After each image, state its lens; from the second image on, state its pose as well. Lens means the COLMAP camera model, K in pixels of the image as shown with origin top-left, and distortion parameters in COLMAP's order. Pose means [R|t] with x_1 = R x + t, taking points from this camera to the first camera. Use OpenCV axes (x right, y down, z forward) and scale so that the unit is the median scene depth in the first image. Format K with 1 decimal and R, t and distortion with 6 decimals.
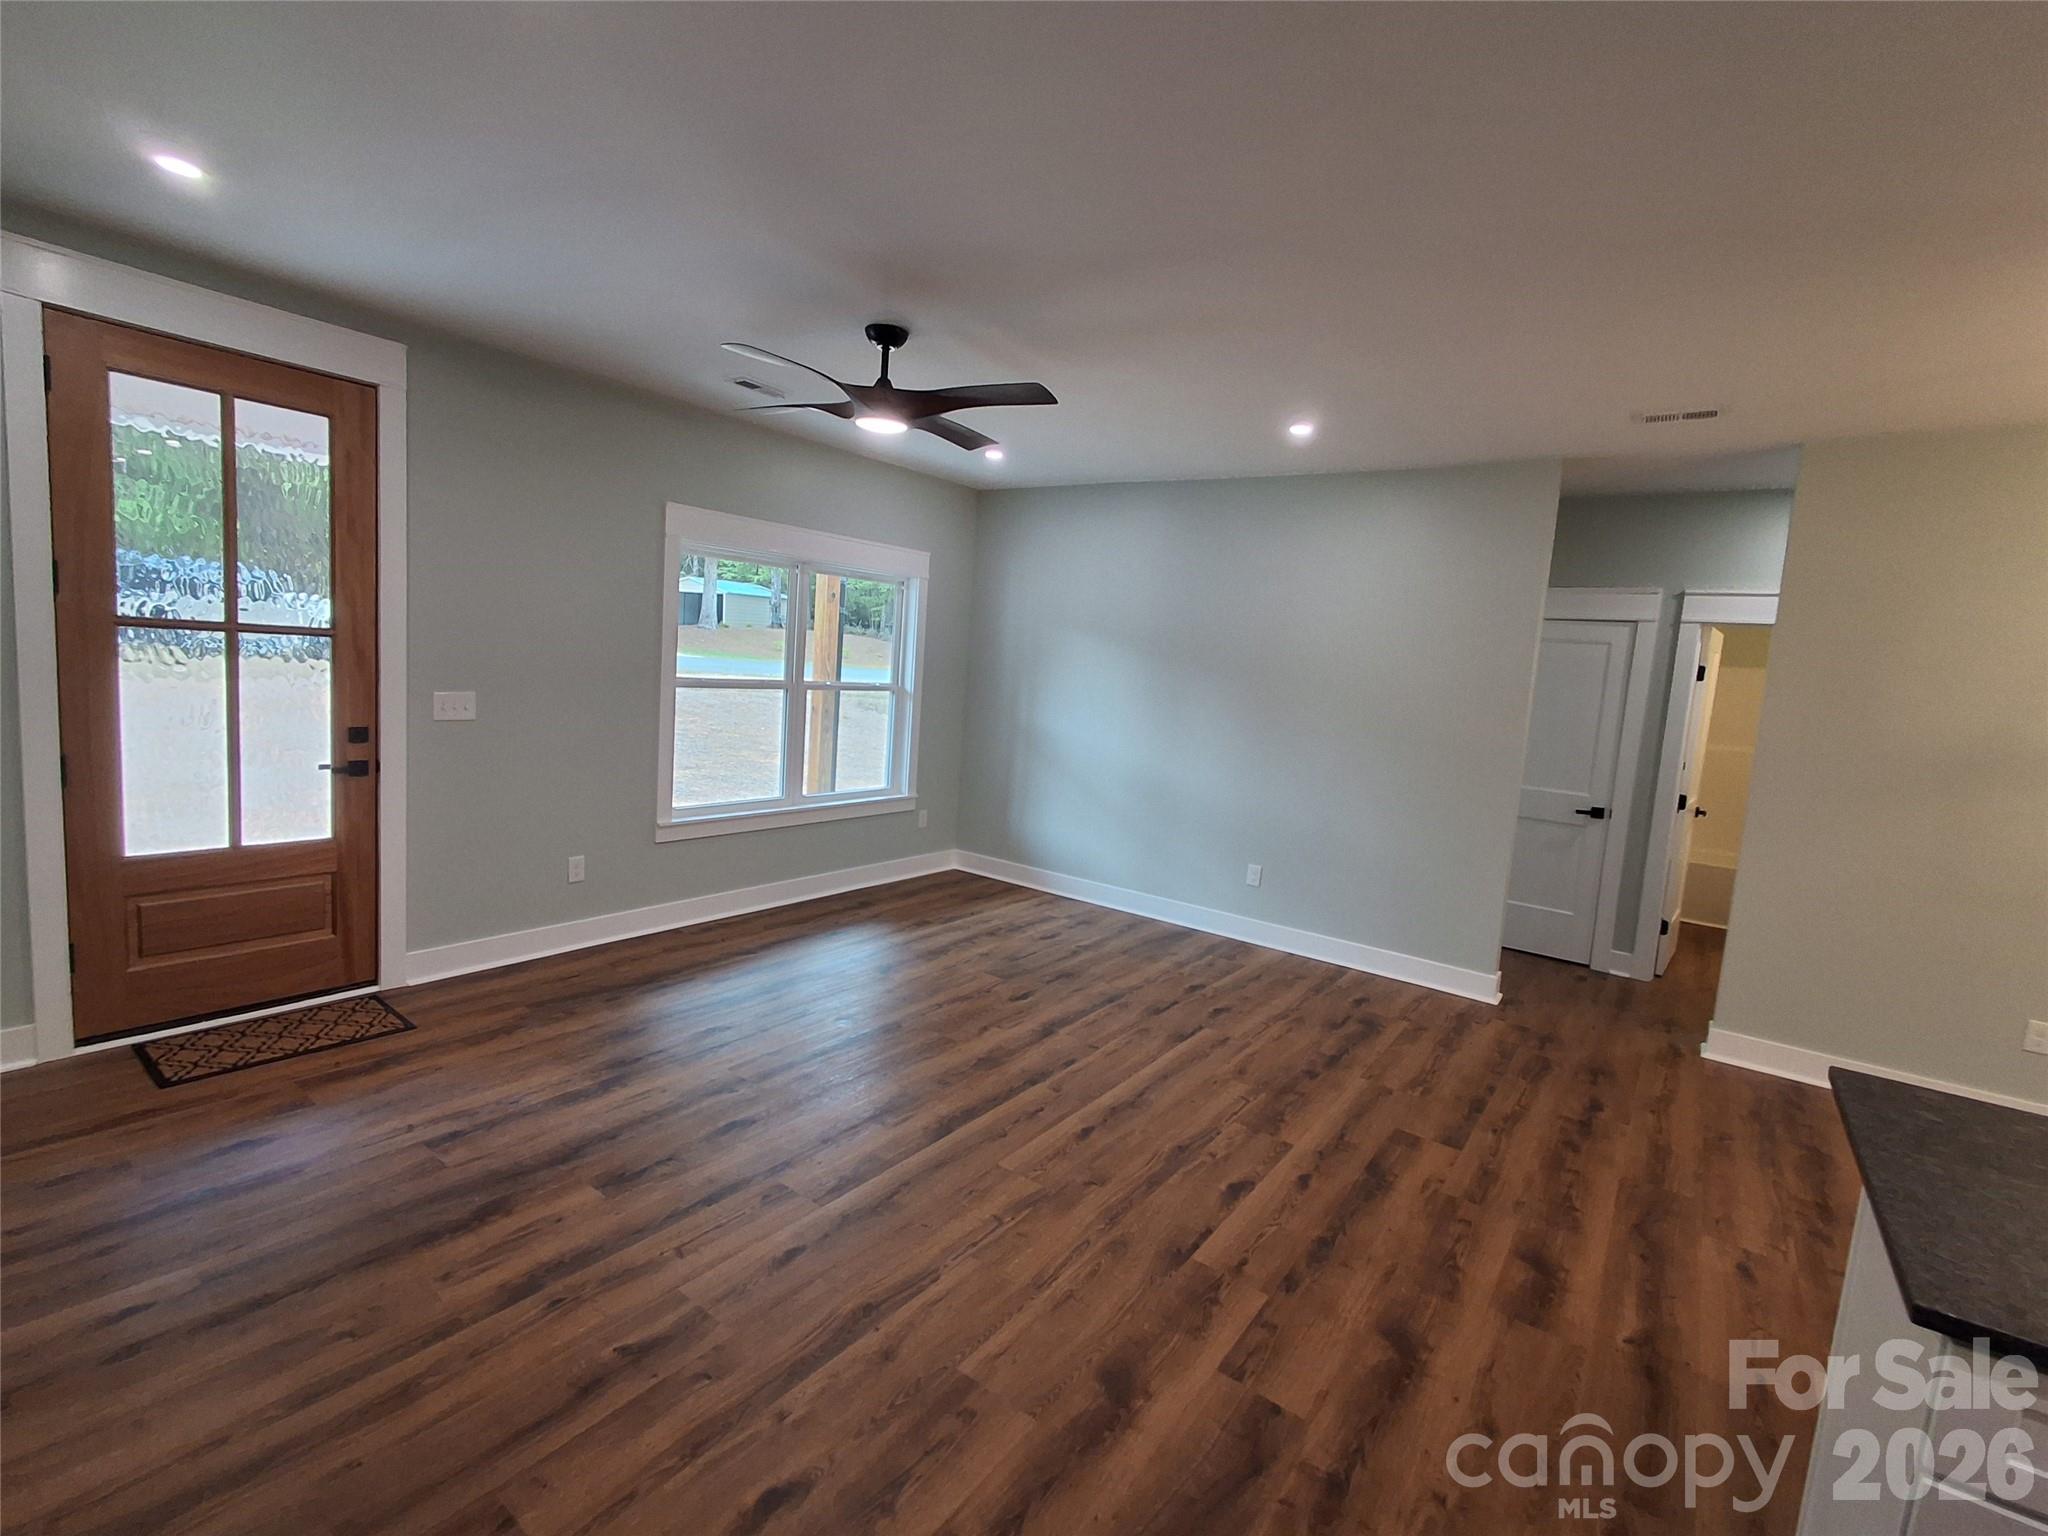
lens RADIAL K [[921.4, 0, 1021.5], [0, 921.4, 760.4], [0, 0, 1]] dist [0.000474, 0.000223]
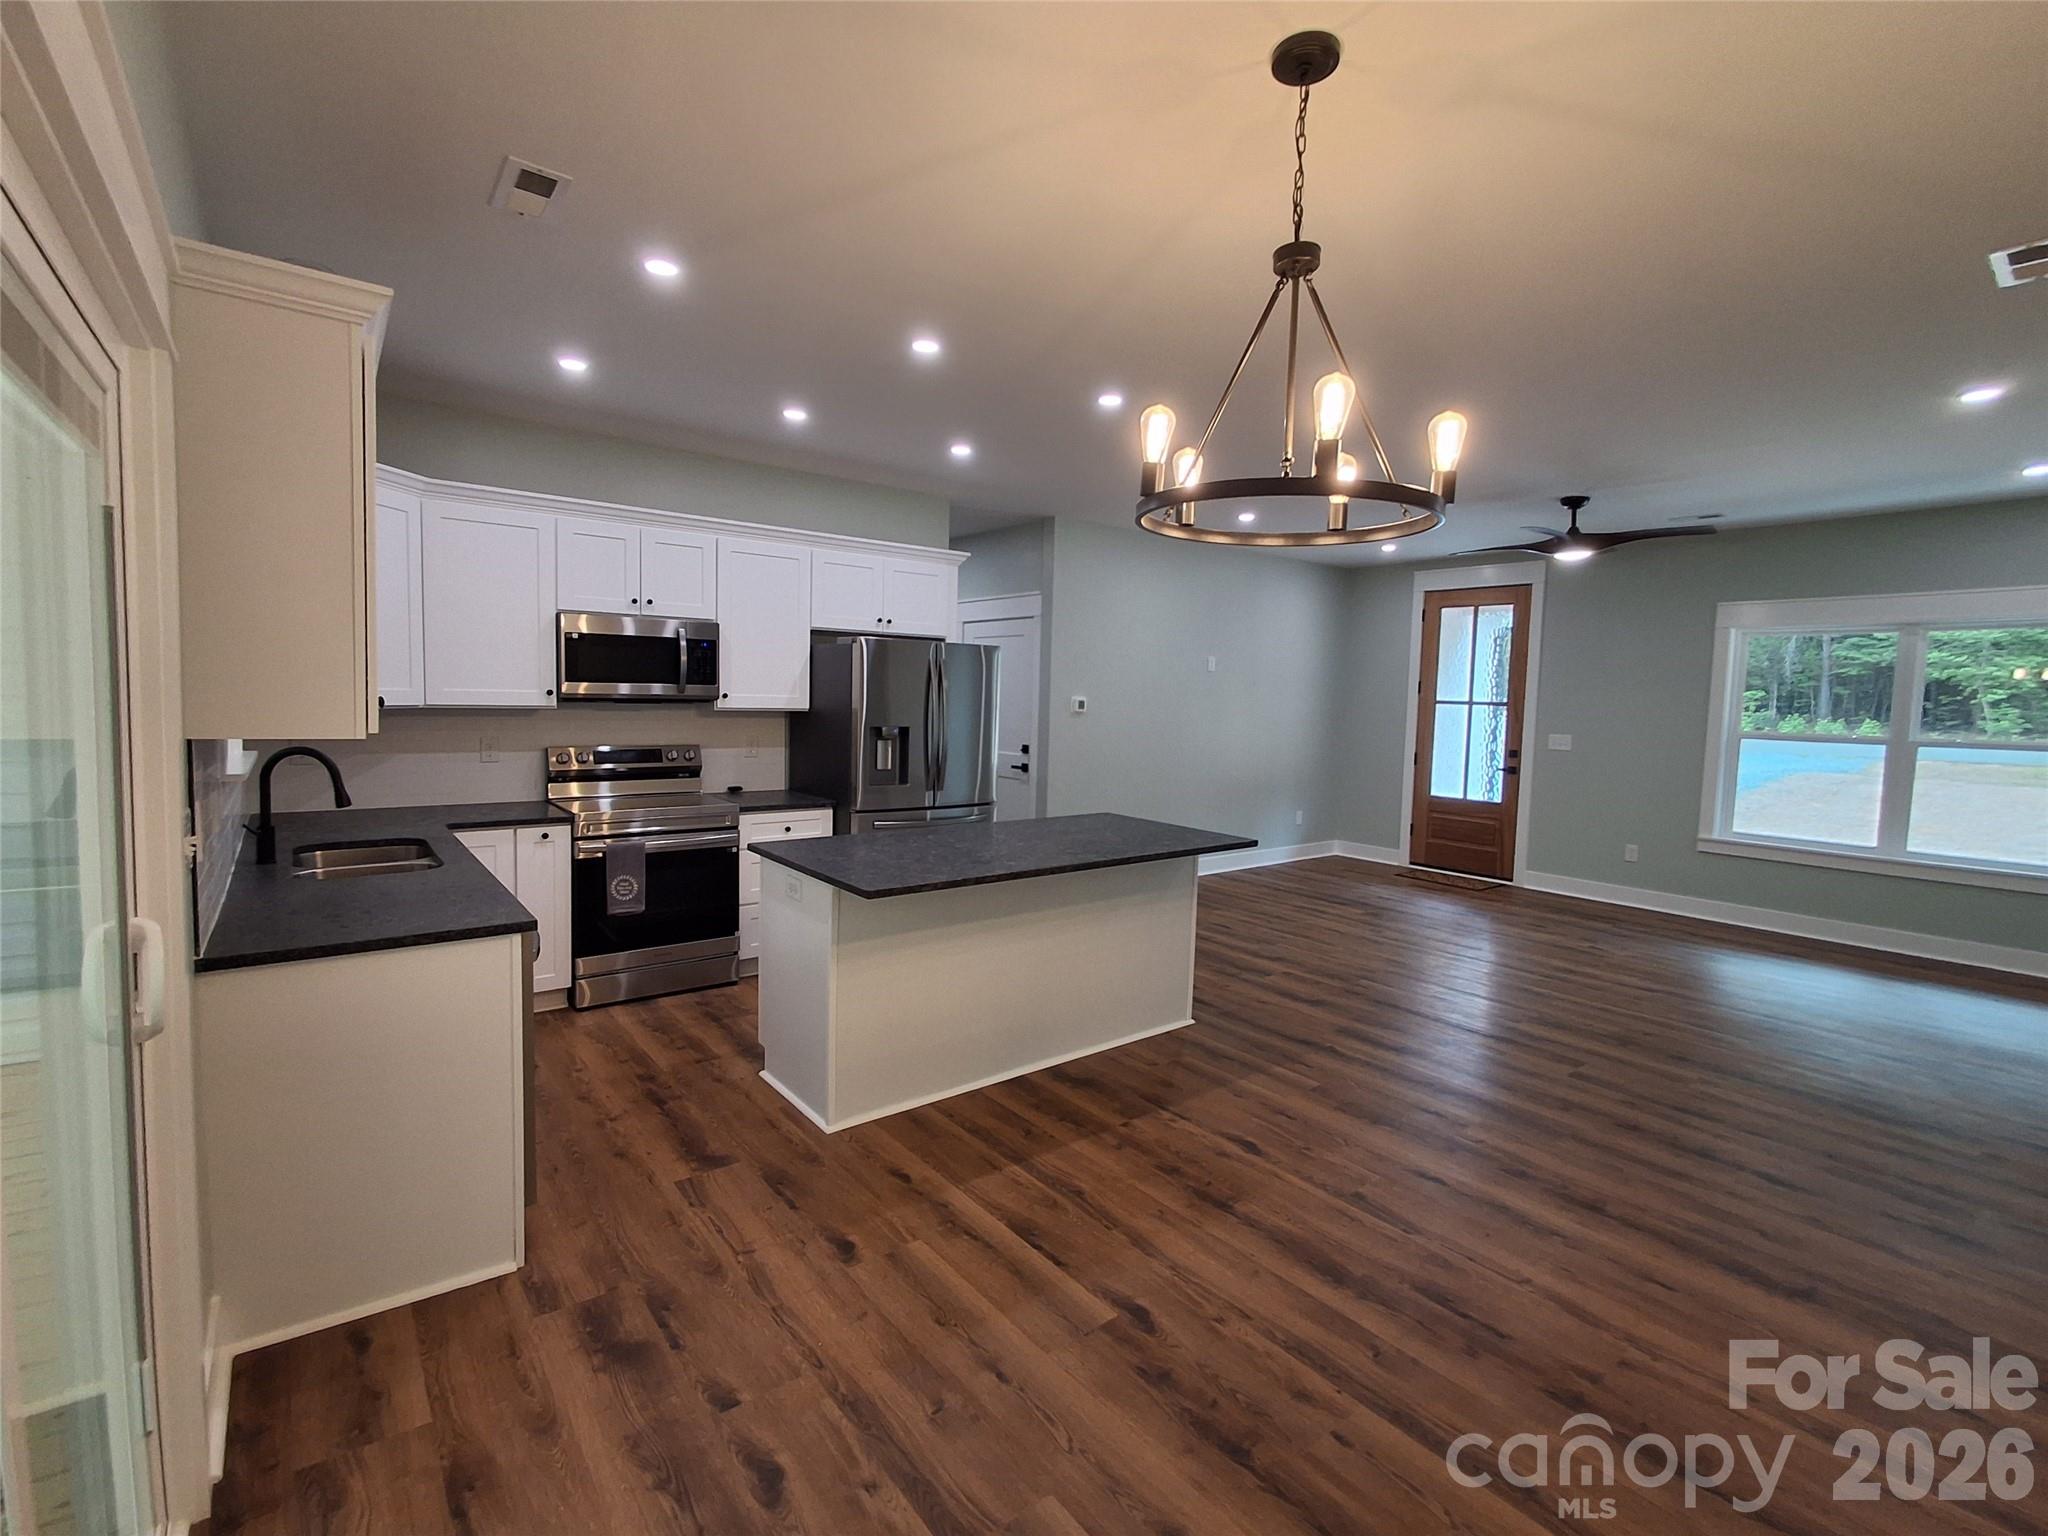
lens RADIAL K [[921.4, 0, 1021.5], [0, 921.4, 760.4], [0, 0, 1]] dist [0.000474, 0.000223]
pose [[-0.267821, -0.006691, -0.963446, 1.600852], [-0.153323, 0.987529, 0.035763, 0.083927], [0.951191, 0.157297, -0.265506, 0.530470]]
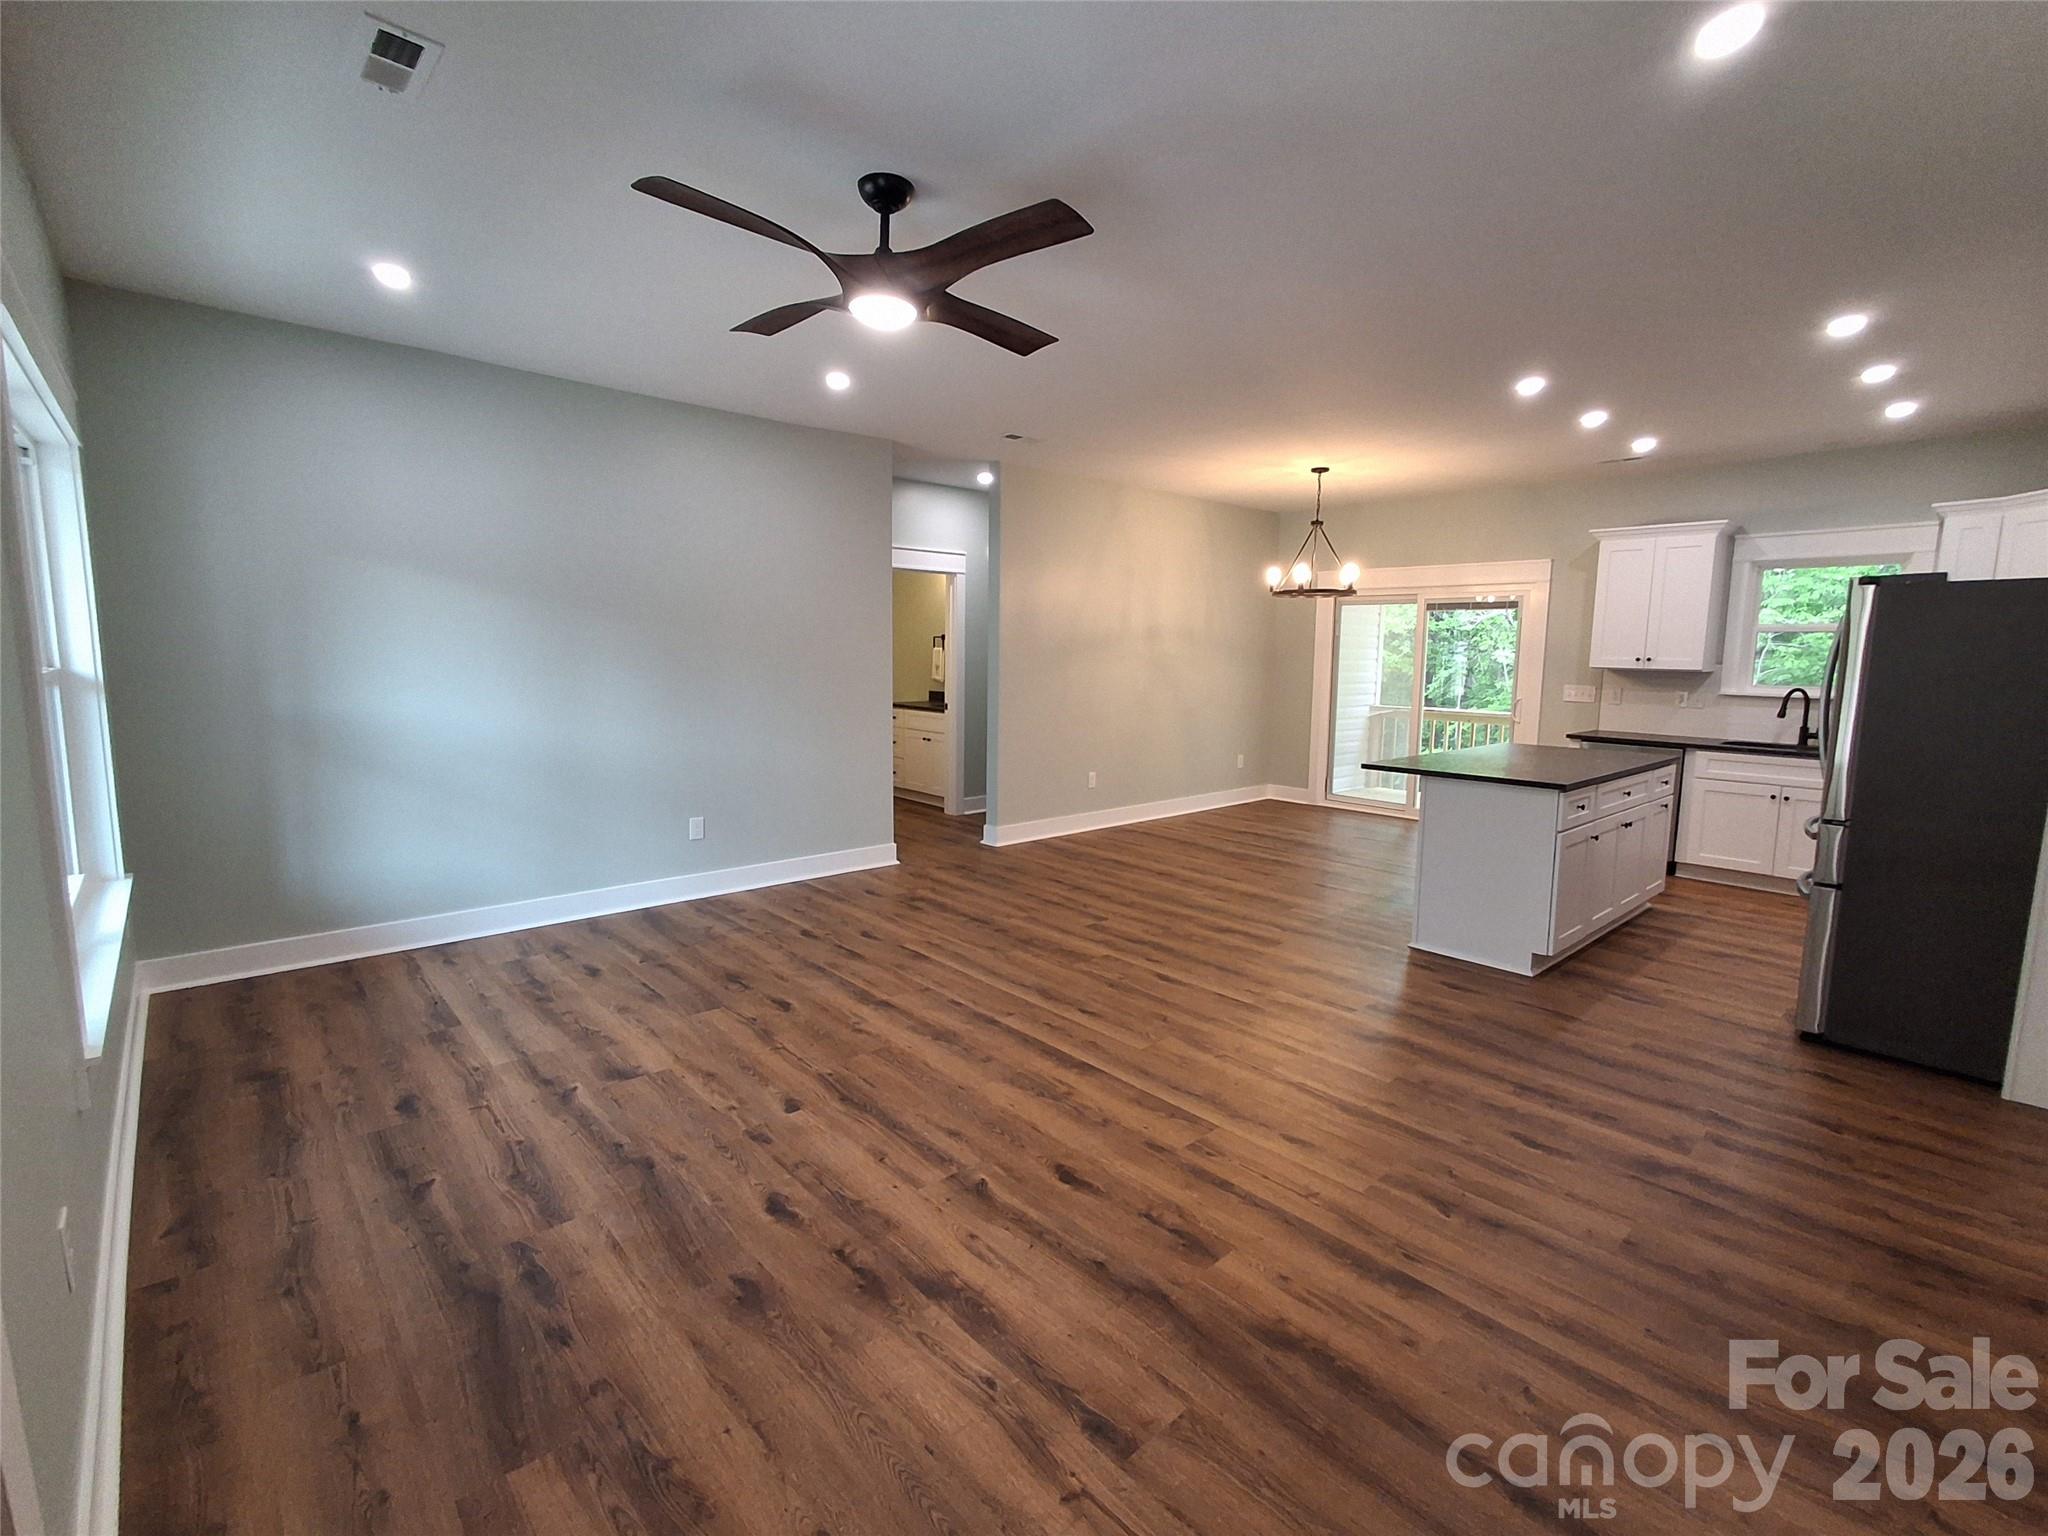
lens RADIAL K [[921.4, 0, 1021.5], [0, 921.4, 760.4], [0, 0, 1]] dist [0.000474, 0.000223]
pose [[0.203935, -0.187880, 0.960787, -0.896140], [0.108394, 0.979711, 0.168573, -0.105806], [-0.972965, 0.069766, 0.220163, 0.703042]]
